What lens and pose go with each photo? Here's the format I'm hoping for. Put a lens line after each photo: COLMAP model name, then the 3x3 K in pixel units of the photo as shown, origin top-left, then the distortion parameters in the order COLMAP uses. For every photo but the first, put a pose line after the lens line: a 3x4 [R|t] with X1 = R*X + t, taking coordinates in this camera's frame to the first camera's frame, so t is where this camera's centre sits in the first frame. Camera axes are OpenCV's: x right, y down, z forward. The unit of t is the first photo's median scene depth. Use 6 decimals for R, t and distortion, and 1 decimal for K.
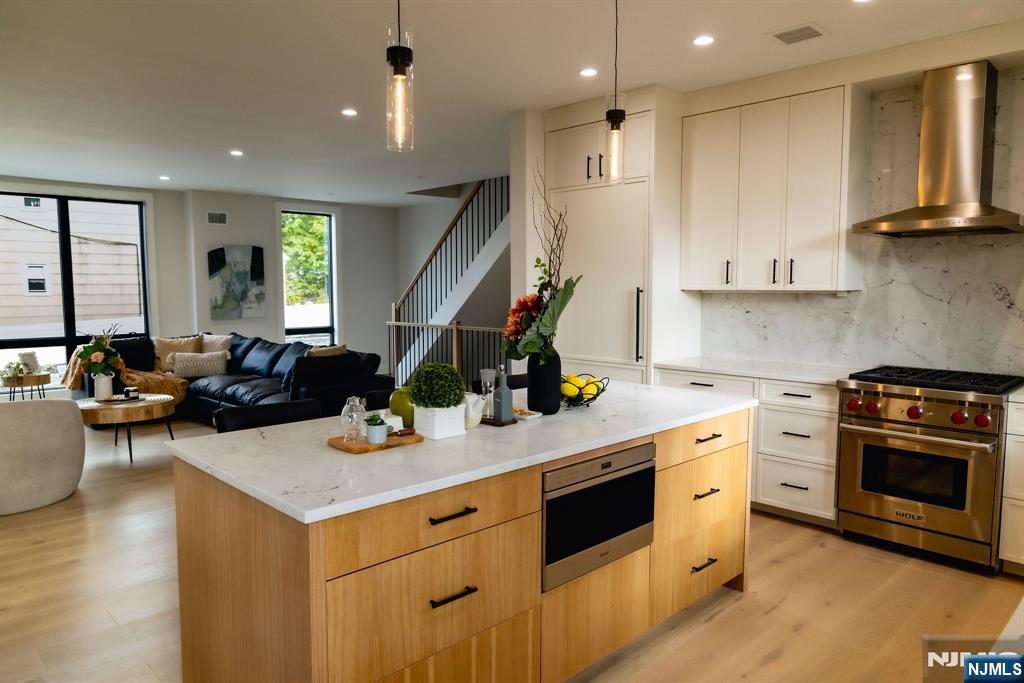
lens RADIAL K [[689.7, 0, 518.1], [0, 689.7, 341.6], [0, 0, 1]] dist [0.013429, -0.006986]
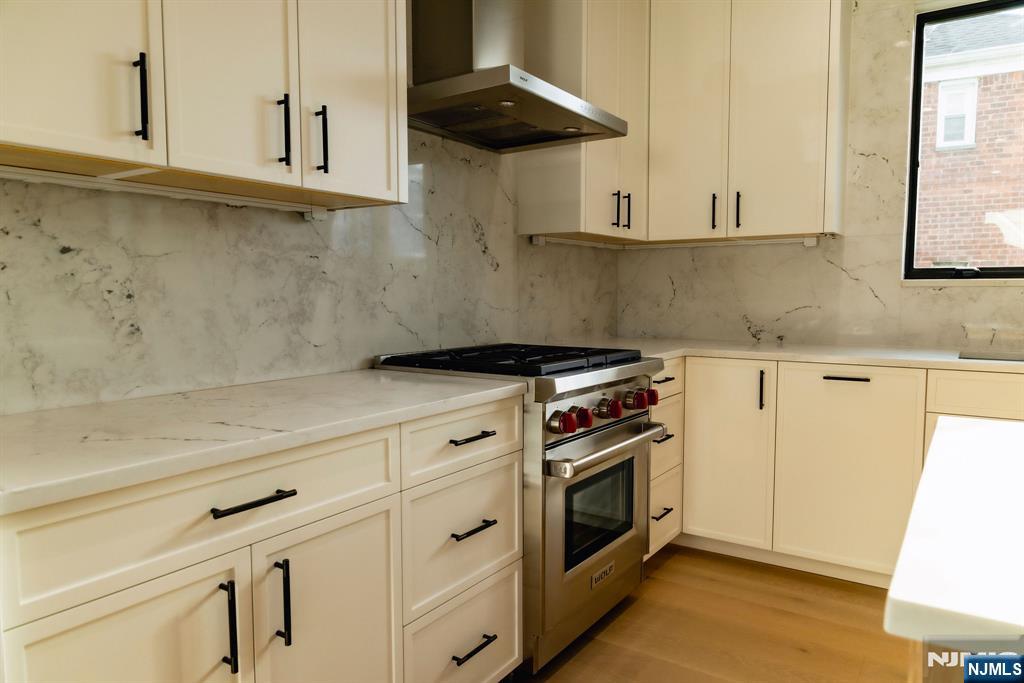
lens RADIAL K [[689.7, 0, 512.9], [0, 689.7, 338.1], [0, 0, 1]] dist [0.013429, -0.006986]
pose [[-0.208290, -0.067017, 0.975768, -0.010300], [0.080294, 0.993111, 0.085348, -0.017322], [-0.974766, 0.096125, -0.201474, 1.024098]]
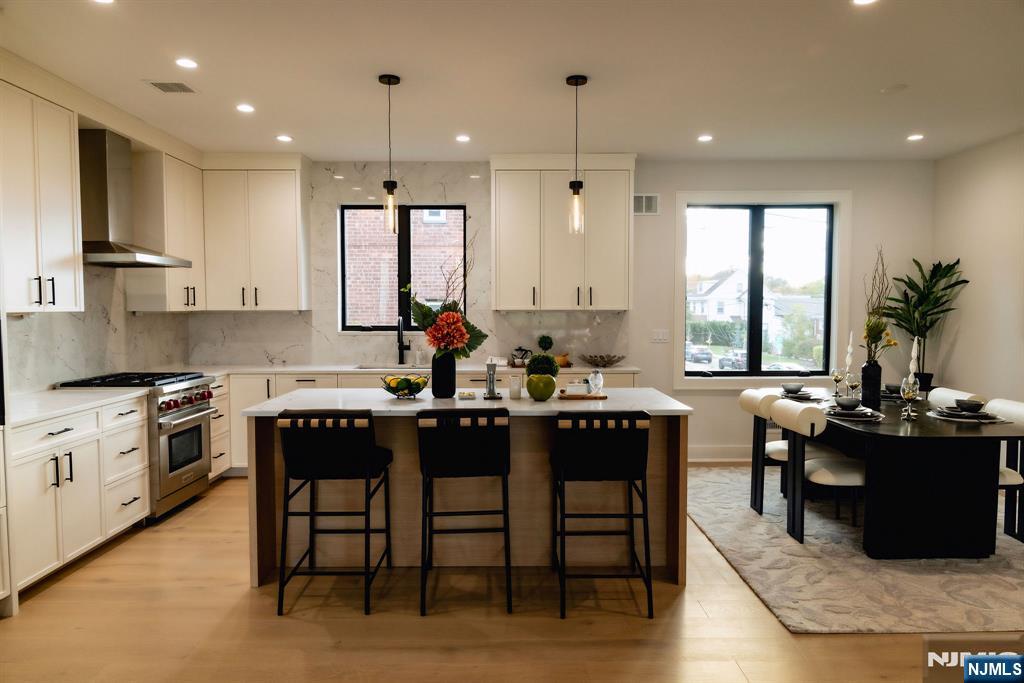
lens RADIAL K [[689.7, 0, 516.2], [0, 689.7, 341.4], [0, 0, 1]] dist [0.013429, -0.006986]
pose [[-0.724331, -0.035943, 0.688514, -0.703010], [0.054928, 0.992457, 0.109595, -0.106738], [-0.687260, 0.117202, -0.716894, 1.290880]]
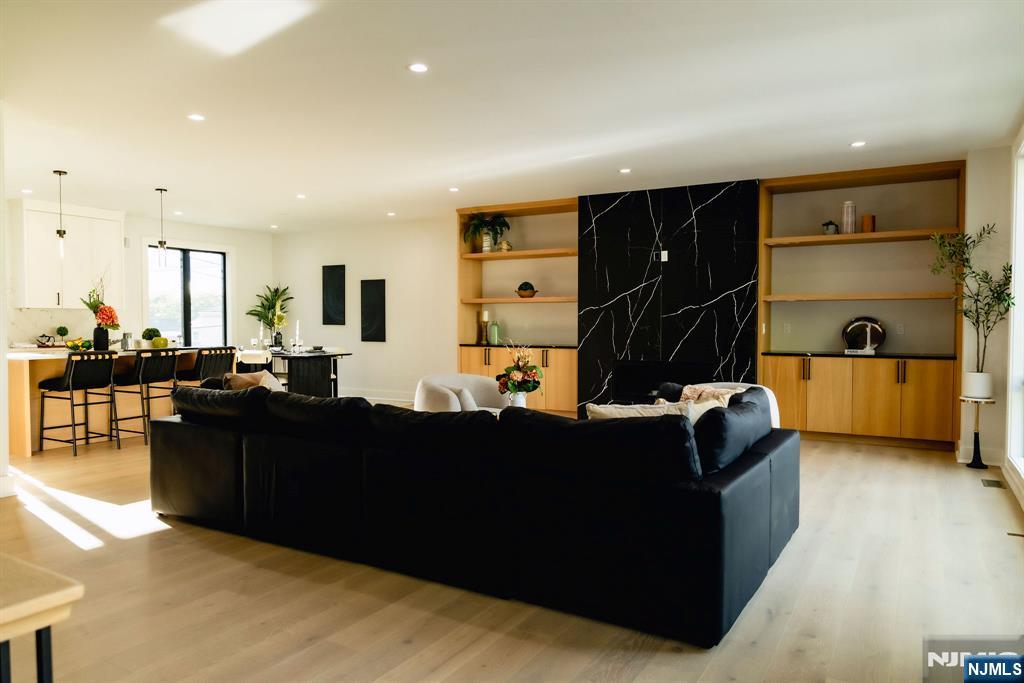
lens RADIAL K [[689.7, 0, 507.9], [0, 689.7, 342.8], [0, 0, 1]] dist [0.013429, -0.006986]
pose [[-0.967075, 0.006609, -0.254405, -0.527351], [-0.021454, 0.993987, 0.107375, -0.163877], [0.253585, 0.109298, -0.961118, 2.616837]]
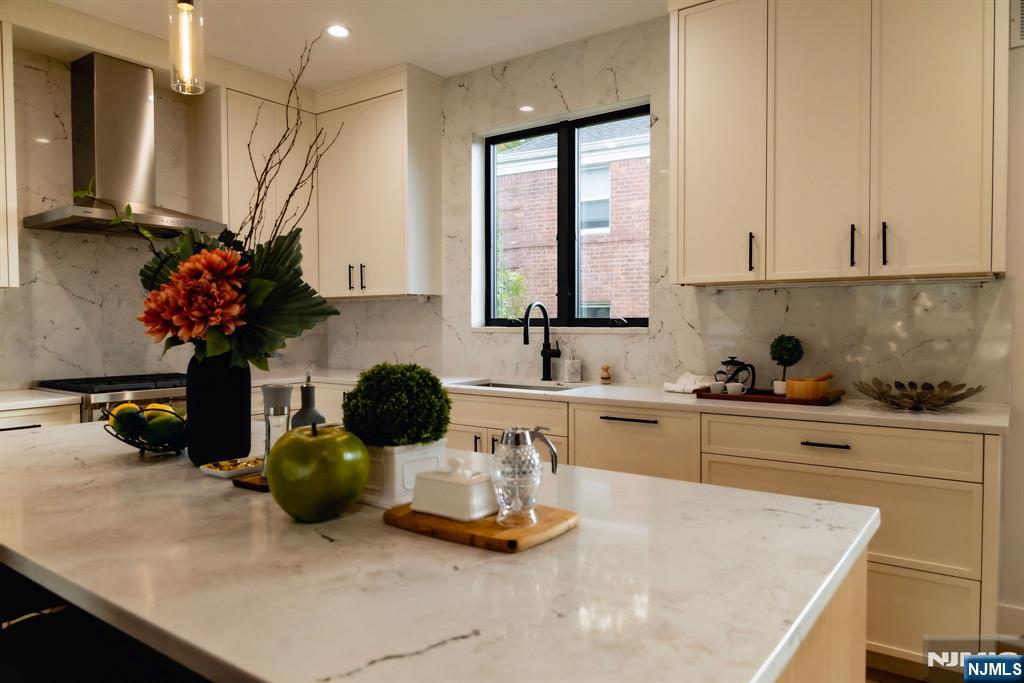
lens RADIAL K [[689.7, 0, 509.7], [0, 689.7, 340.8], [0, 0, 1]] dist [0.013429, -0.006986]
pose [[-0.160240, -0.029076, 0.986650, -0.383290], [0.083424, 0.995591, 0.042888, -0.002169], [-0.983546, 0.089182, -0.157108, 0.580568]]
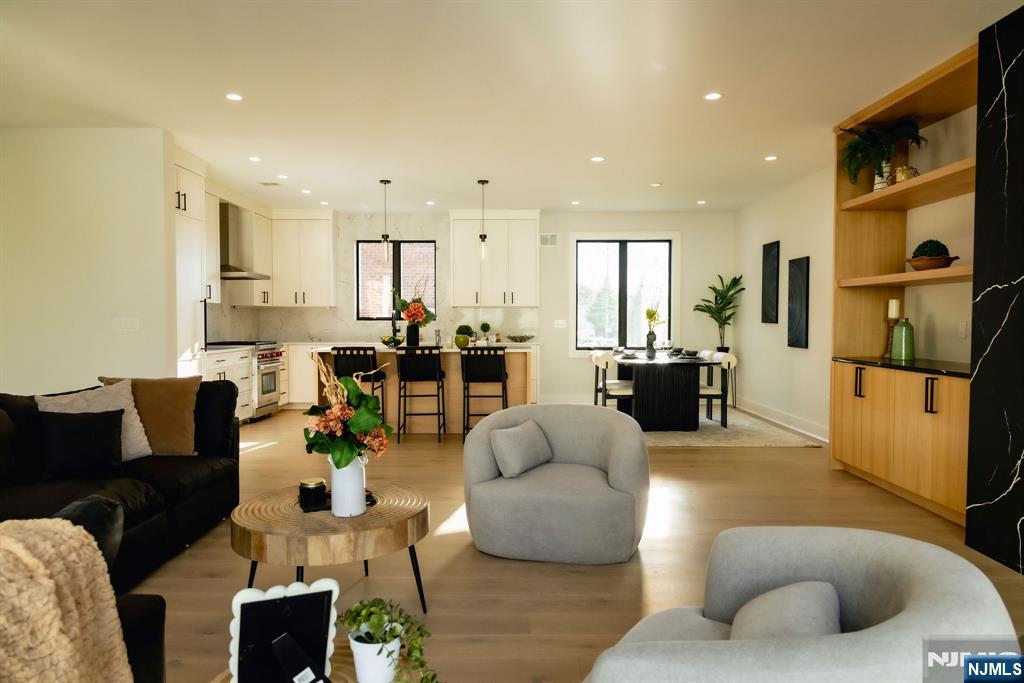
lens RADIAL K [[689.7, 0, 516.3], [0, 689.7, 343.4], [0, 0, 1]] dist [0.013429, -0.006986]
pose [[-0.719421, -0.026441, 0.694071, -1.428855], [0.053878, 0.994140, 0.093718, -0.098155], [-0.692482, 0.104817, -0.713780, 1.789342]]
